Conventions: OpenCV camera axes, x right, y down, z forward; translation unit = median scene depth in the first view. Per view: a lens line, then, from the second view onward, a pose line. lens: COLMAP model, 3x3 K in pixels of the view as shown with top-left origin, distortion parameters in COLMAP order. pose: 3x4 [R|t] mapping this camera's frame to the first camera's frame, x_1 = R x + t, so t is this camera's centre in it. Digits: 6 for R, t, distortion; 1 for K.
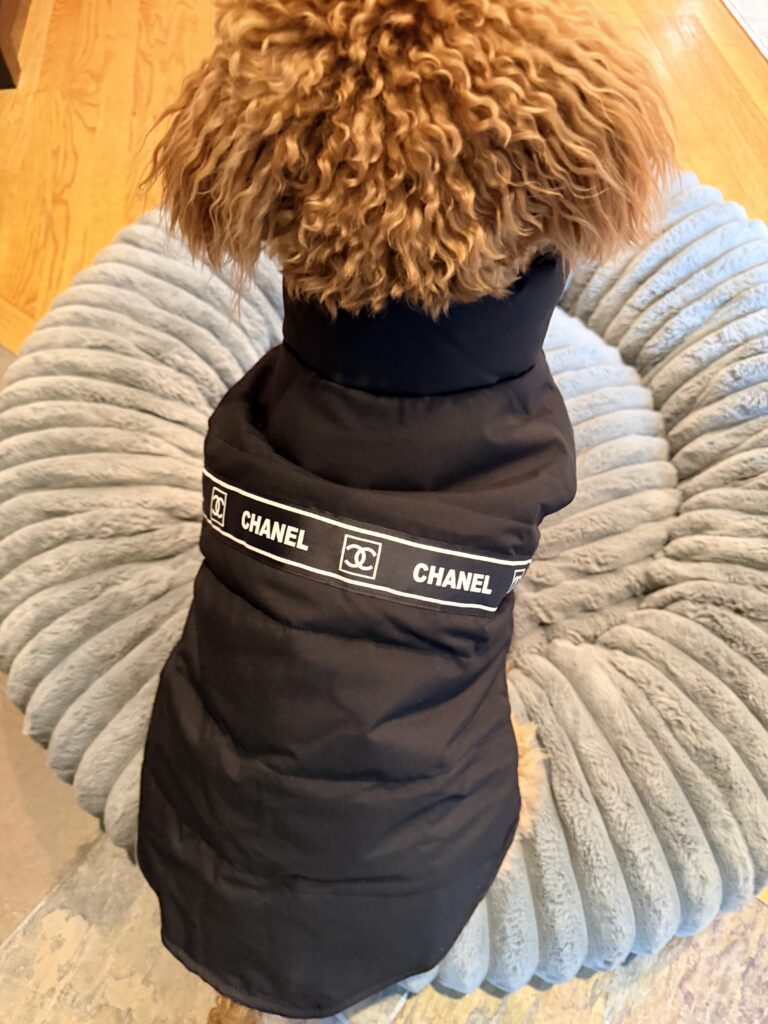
lens RADIAL K [[710.6, 0, 382.9], [0, 710.6, 522.2], [0, 0, 1]] dist [-0.074280, 0.016296]
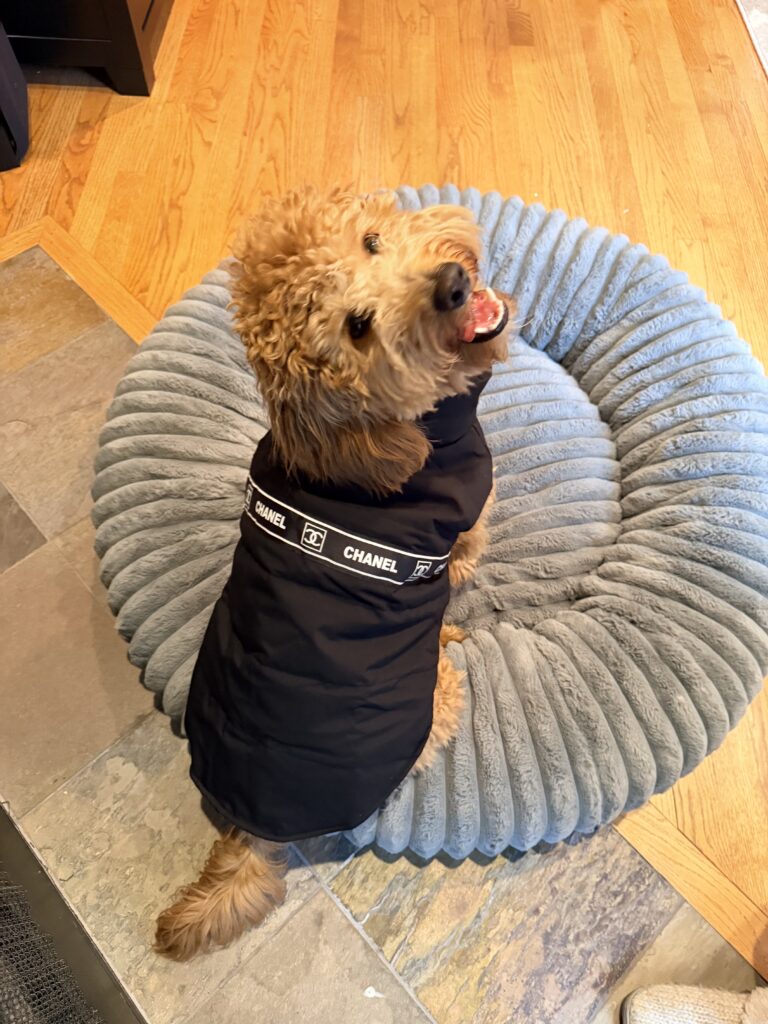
lens RADIAL K [[710.6, 0, 387.4], [0, 710.6, 505.9], [0, 0, 1]] dist [-0.074280, 0.016296]
pose [[0.987720, 0.150639, -0.041433, 0.051484], [-0.149701, 0.988418, 0.024904, -0.058651], [0.044704, -0.018395, 0.998831, -0.389008]]
